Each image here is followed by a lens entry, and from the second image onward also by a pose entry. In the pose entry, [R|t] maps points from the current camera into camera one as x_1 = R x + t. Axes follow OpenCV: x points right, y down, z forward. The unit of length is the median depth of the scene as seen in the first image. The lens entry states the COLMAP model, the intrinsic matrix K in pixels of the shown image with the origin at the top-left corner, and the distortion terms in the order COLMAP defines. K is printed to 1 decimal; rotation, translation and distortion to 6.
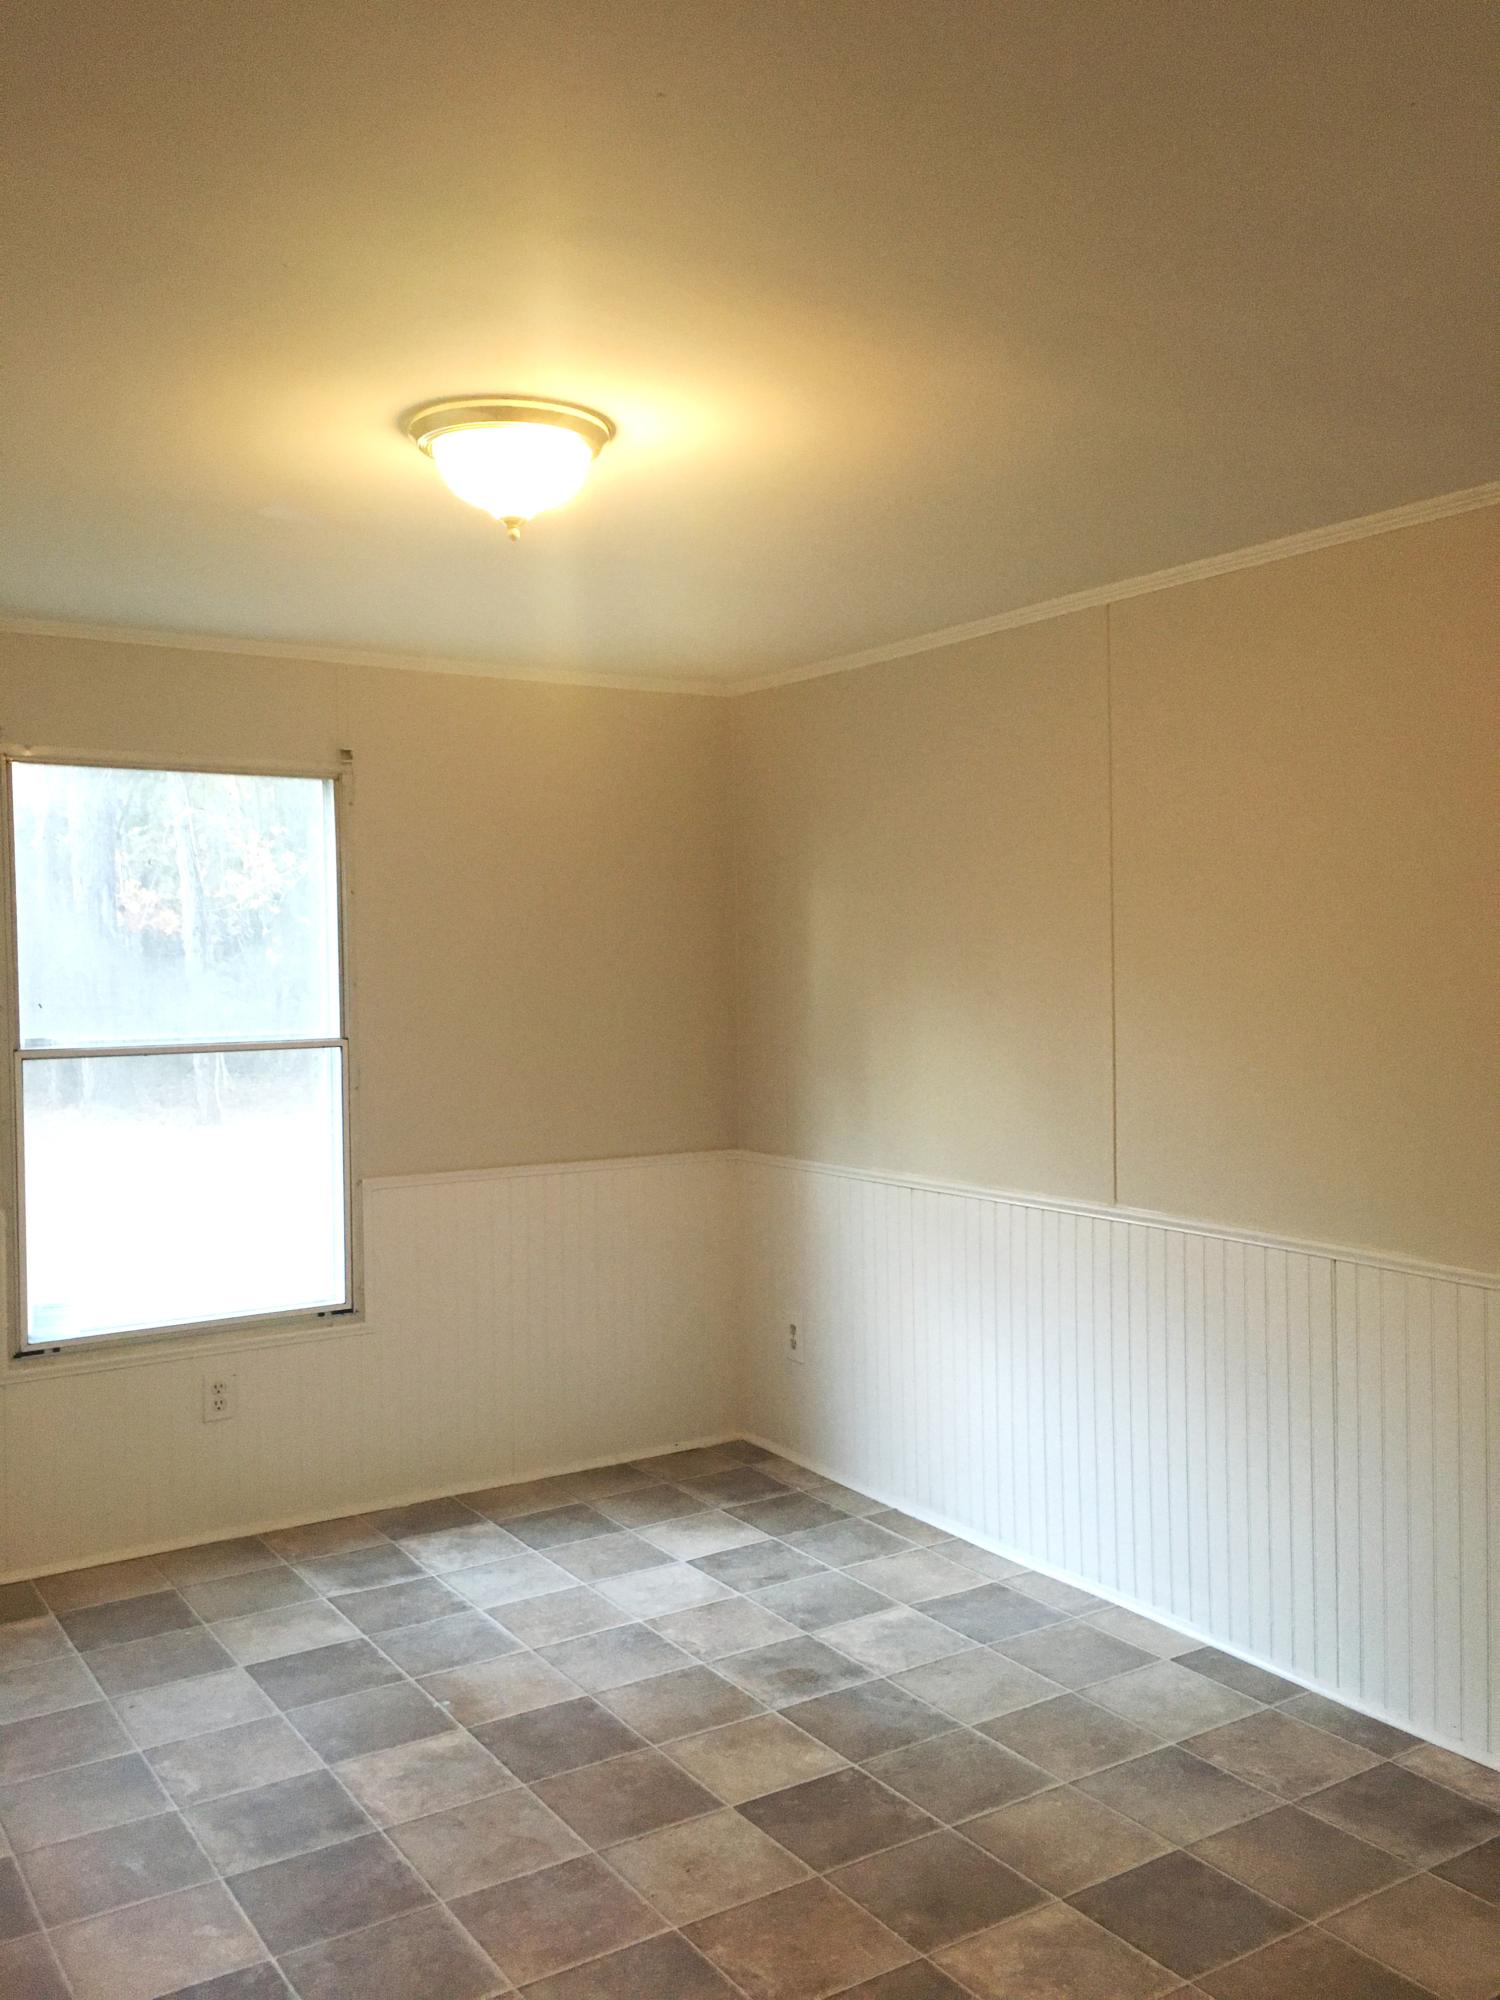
lens RADIAL K [[1700.6, 0, 750.0], [0, 1700.6, 1000.0], [0, 0, 1]] dist [0.010200, -0.049531]
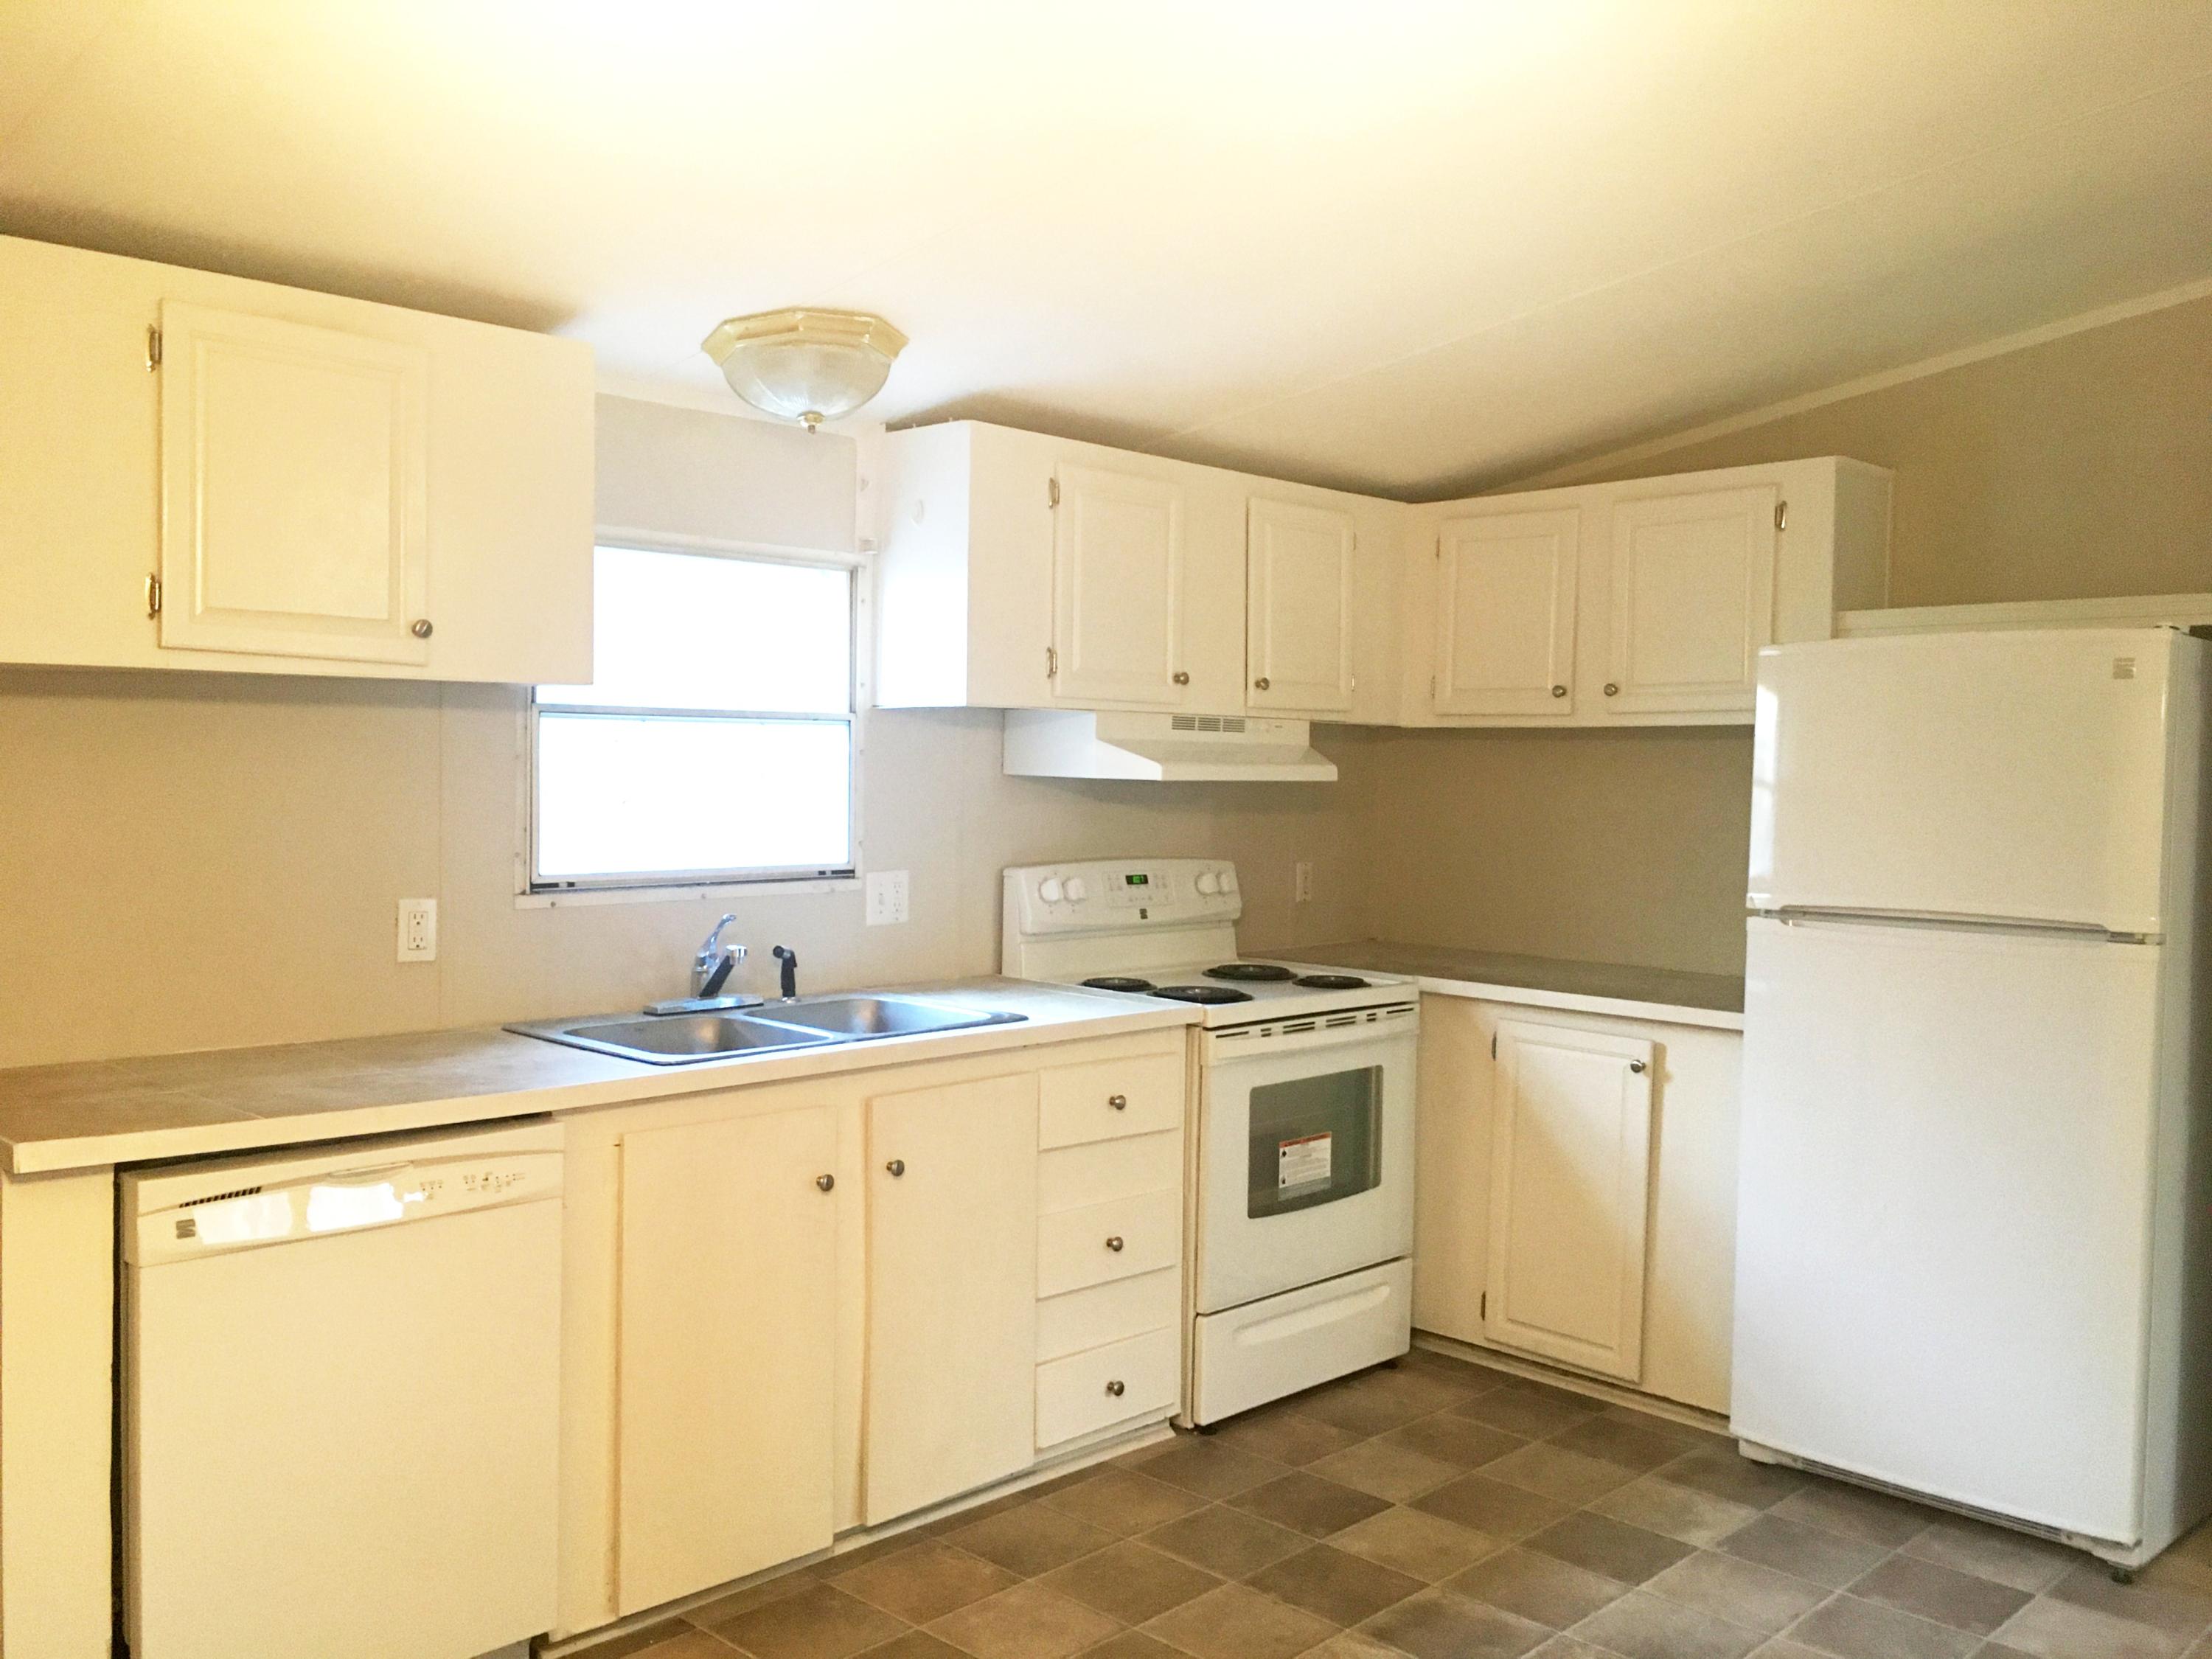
lens RADIAL K [[1880.8, 0, 1106.0], [0, 1880.8, 829.5], [0, 0, 1]] dist [0.010200, -0.049531]
pose [[-0.976172, -0.003209, -0.216973, 0.452847], [-0.016932, 0.997969, 0.061416, -0.074422], [0.216335, 0.063627, -0.974244, 2.091848]]
